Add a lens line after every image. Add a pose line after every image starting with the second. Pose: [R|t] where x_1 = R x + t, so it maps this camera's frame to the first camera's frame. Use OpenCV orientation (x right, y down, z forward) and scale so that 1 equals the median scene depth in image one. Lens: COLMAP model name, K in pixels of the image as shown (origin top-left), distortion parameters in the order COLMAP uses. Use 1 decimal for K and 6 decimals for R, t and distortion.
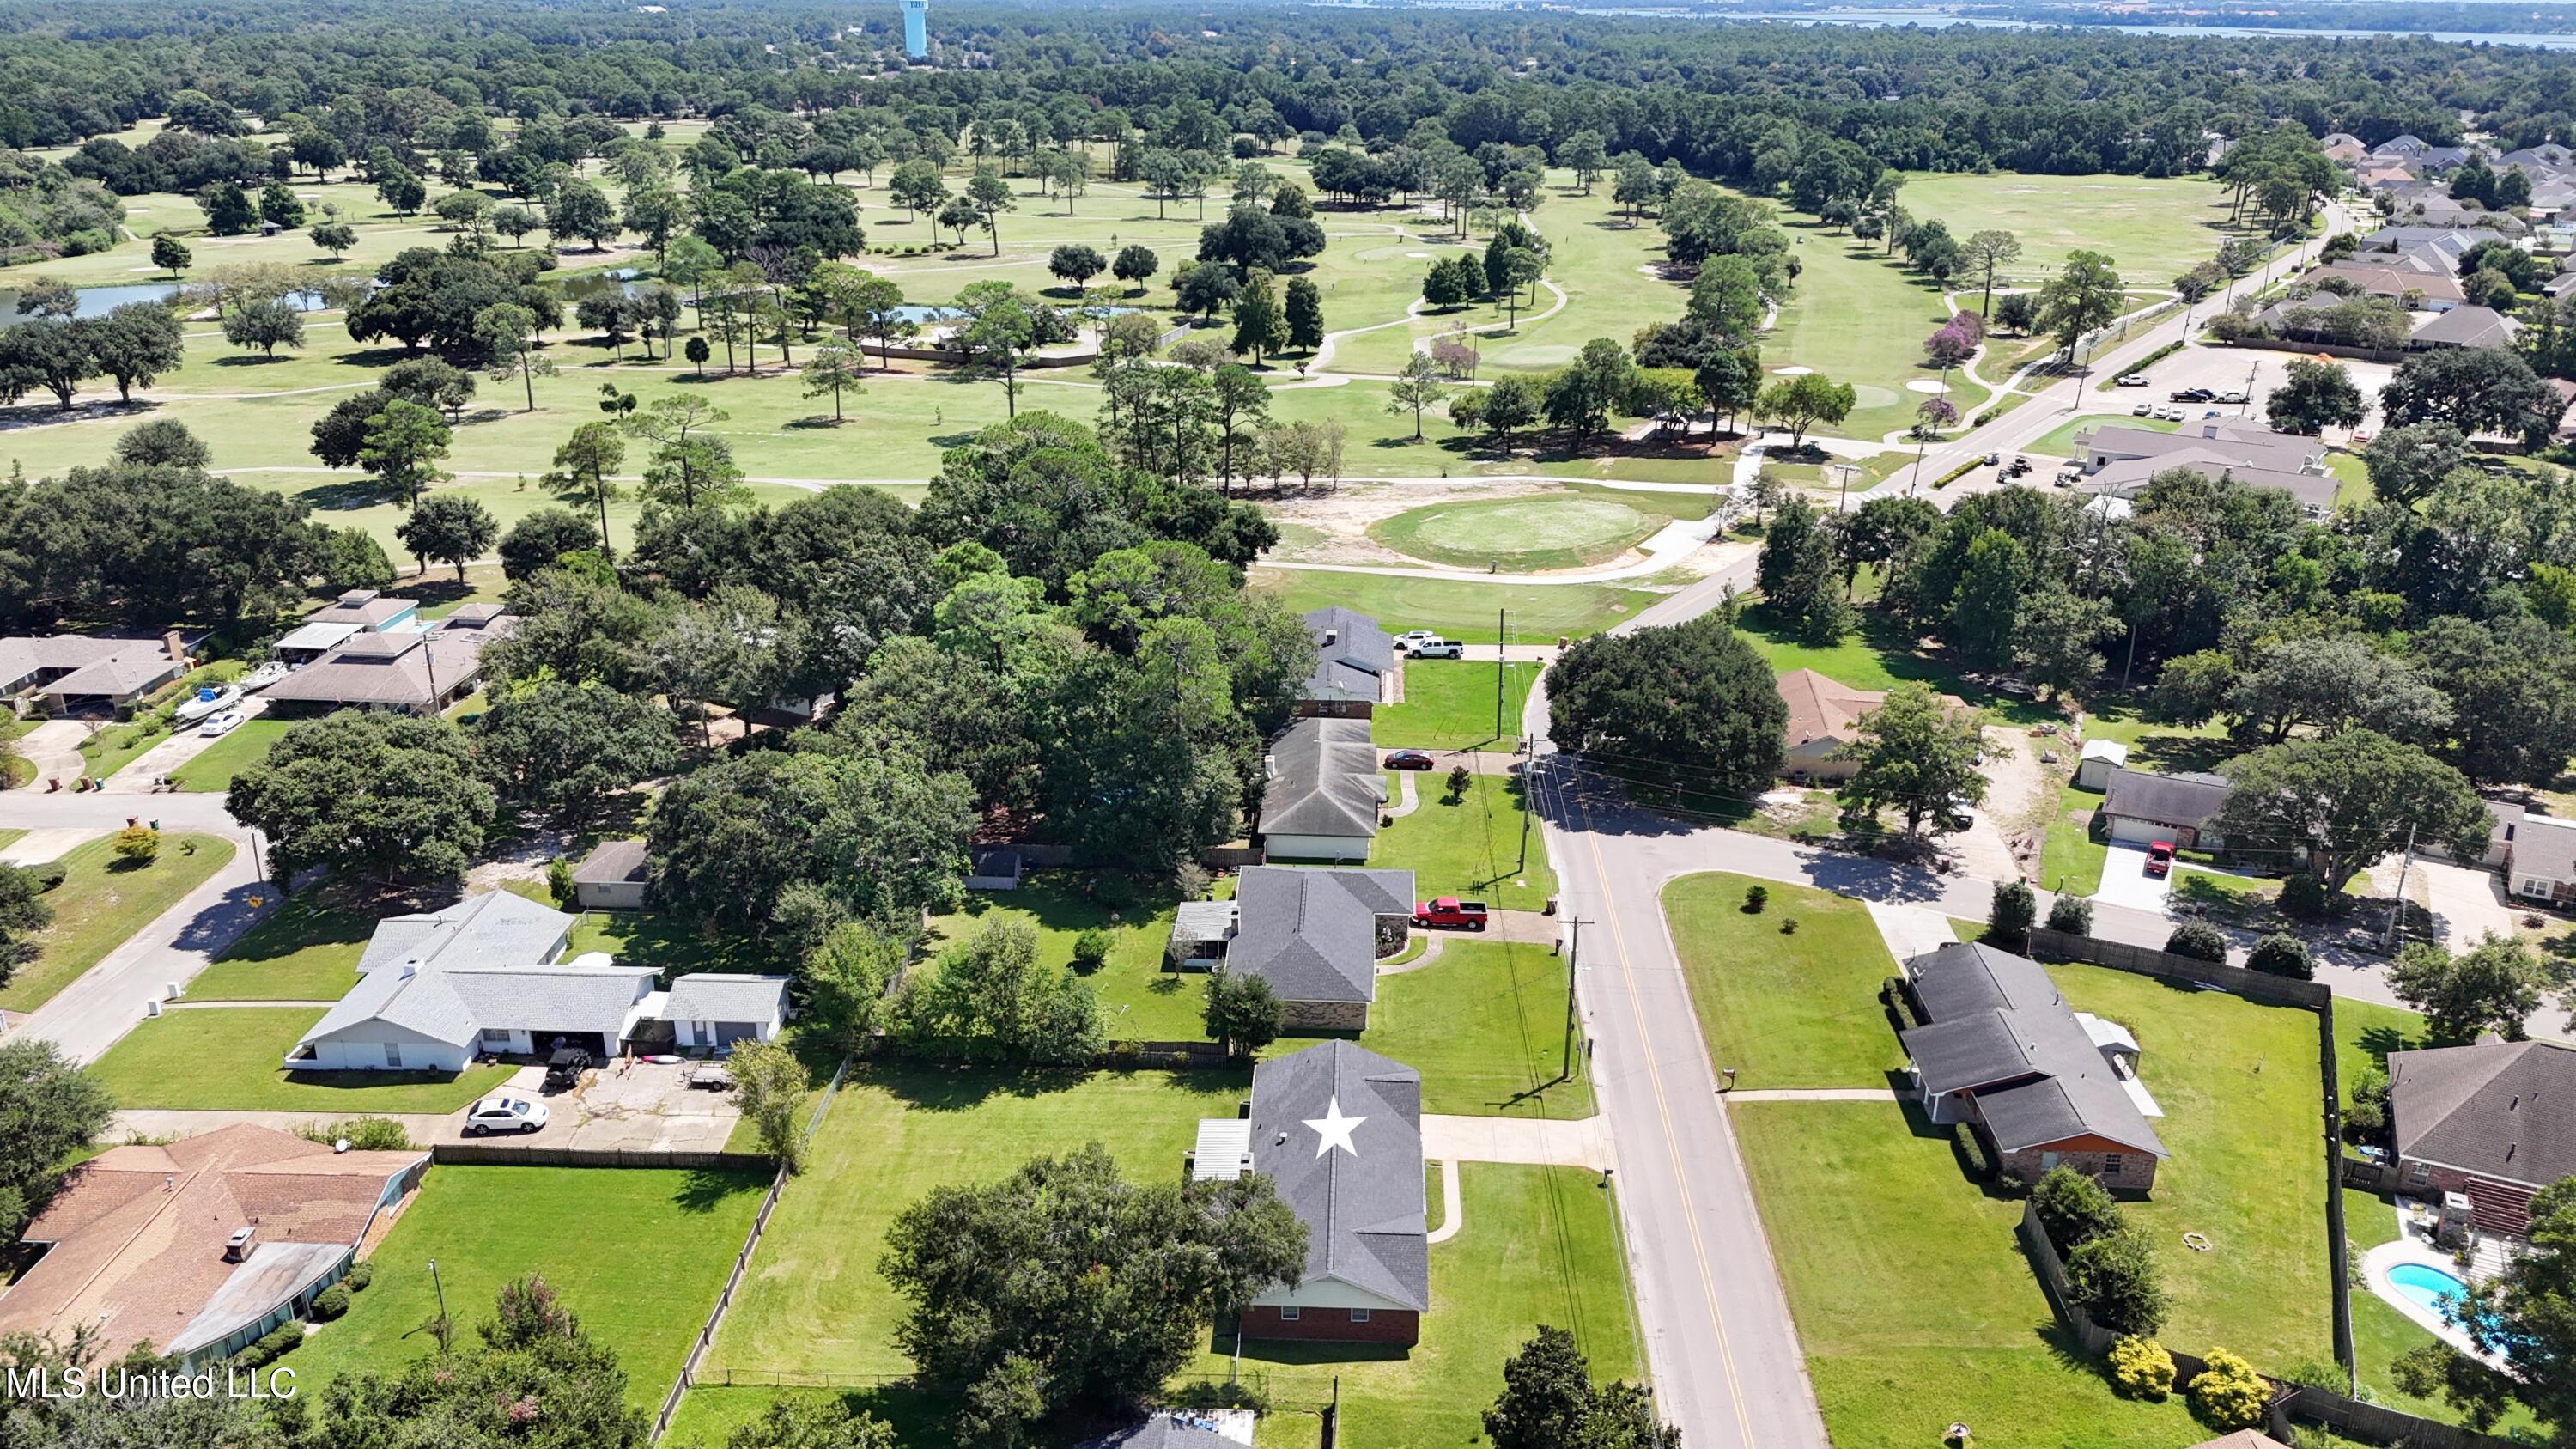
lens RADIAL K [[1895.7, 0, 1288.0], [0, 1895.7, 724.5], [0, 0, 1]] dist [0.080738, -0.088303]
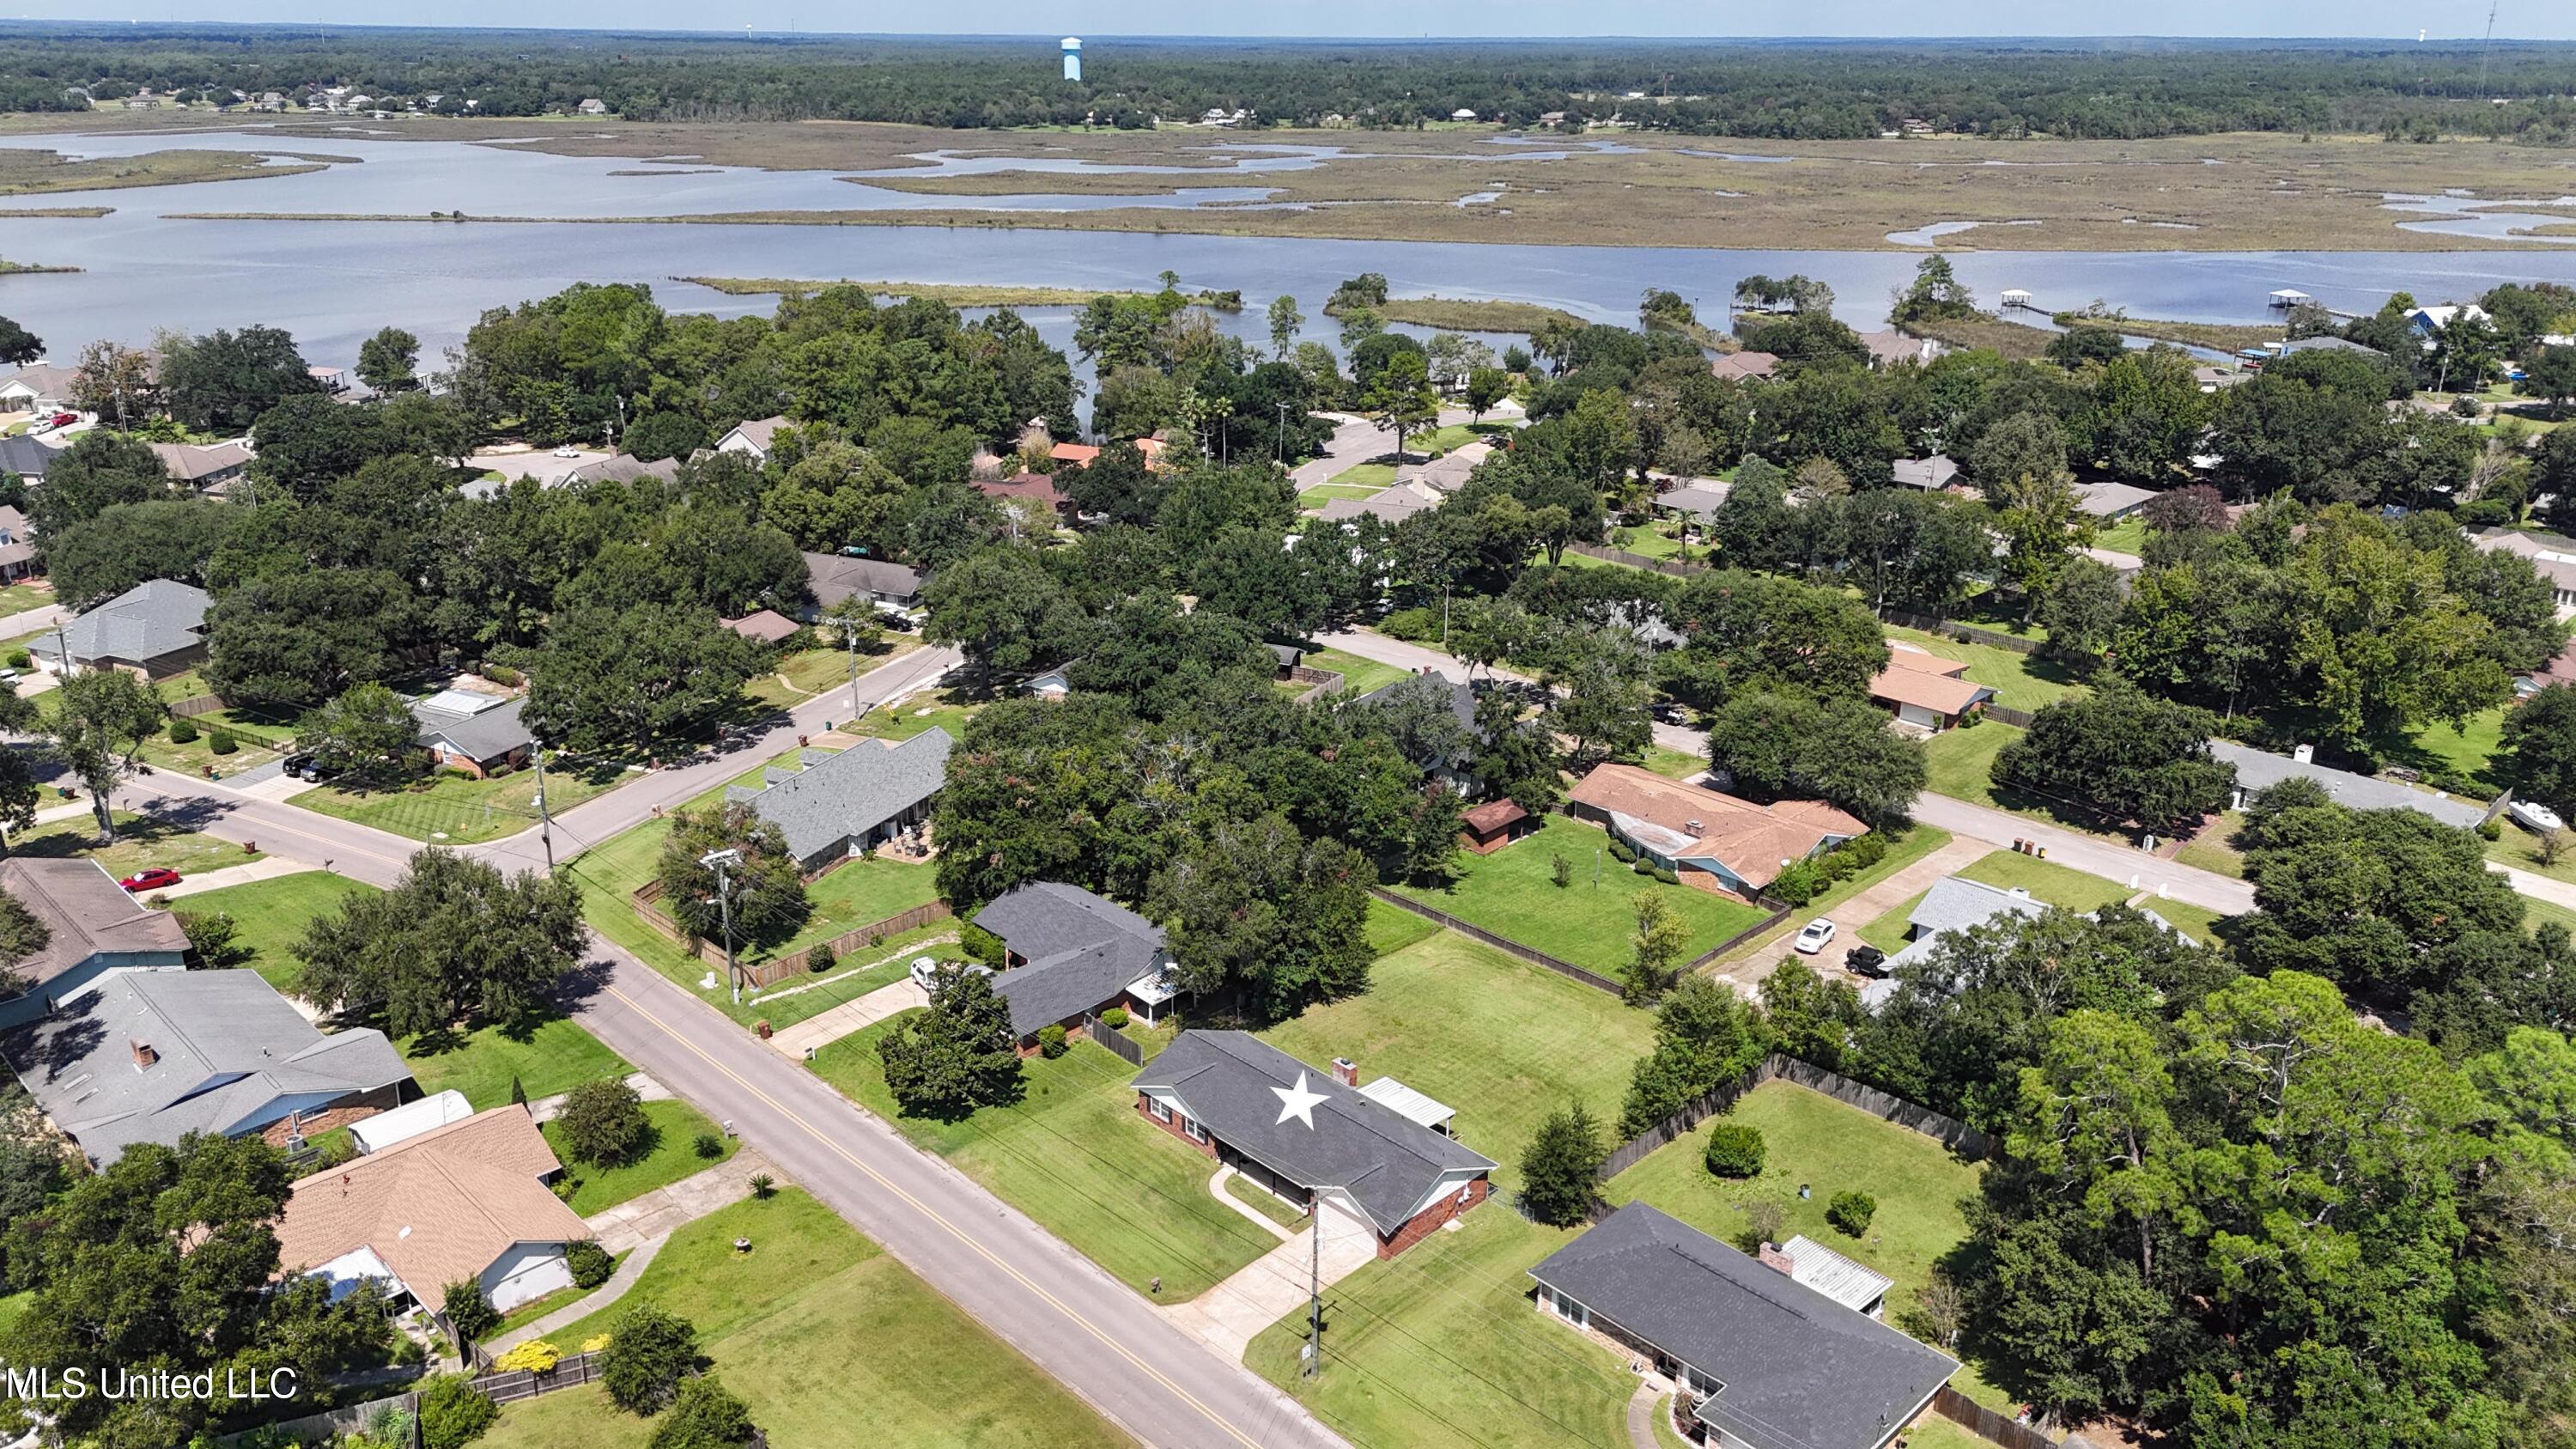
lens RADIAL K [[1885.6, 0, 1288.0], [0, 1885.6, 724.5], [0, 0, 1]] dist [0.087476, -0.093841]
pose [[-0.676736, 0.240628, -0.695792, 0.448395], [-0.277710, 0.791832, 0.543947, -0.329600], [0.681839, 0.561337, -0.469037, 0.828126]]
